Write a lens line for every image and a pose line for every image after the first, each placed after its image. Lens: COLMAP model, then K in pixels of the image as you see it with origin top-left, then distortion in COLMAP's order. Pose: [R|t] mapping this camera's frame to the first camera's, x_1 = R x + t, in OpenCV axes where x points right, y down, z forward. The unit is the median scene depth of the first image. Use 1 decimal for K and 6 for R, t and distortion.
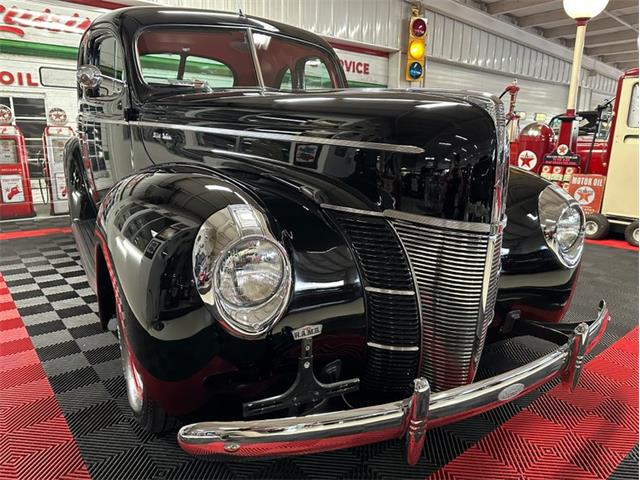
lens RADIAL K [[466.2, 0, 323.2], [0, 466.2, 238.8], [0, 0, 1]] dist [0.002416, -0.007594]
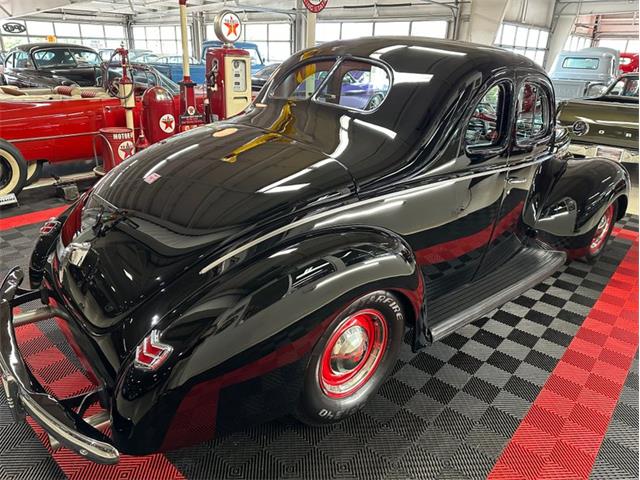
lens RADIAL K [[466.2, 0, 323.2], [0, 466.2, 238.8], [0, 0, 1]] dist [0.002416, -0.007594]
pose [[-0.192750, -0.353704, 0.915282, -0.780810], [0.187412, 0.902332, 0.388167, -0.297499], [-0.963184, 0.246354, -0.107636, 0.886920]]
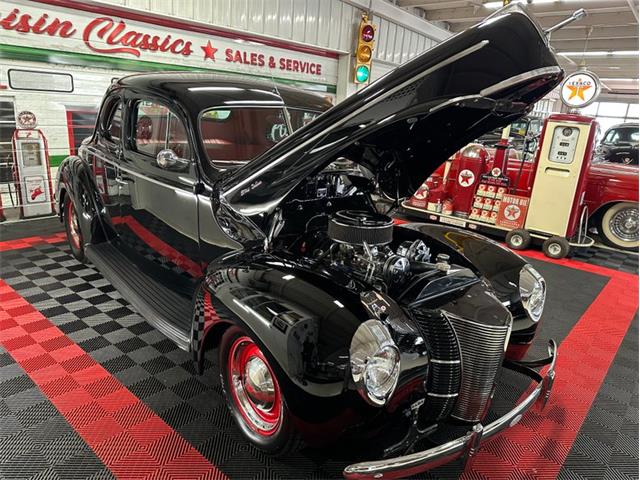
lens RADIAL K [[465.4, 0, 327.3], [0, 465.4, 237.4], [0, 0, 1]] dist [0.008667, -0.011073]
pose [[0.982480, 0.004532, 0.186314, -0.136280], [-0.018405, 0.997177, 0.072794, -0.103085], [-0.185458, -0.074948, 0.979790, -0.105752]]
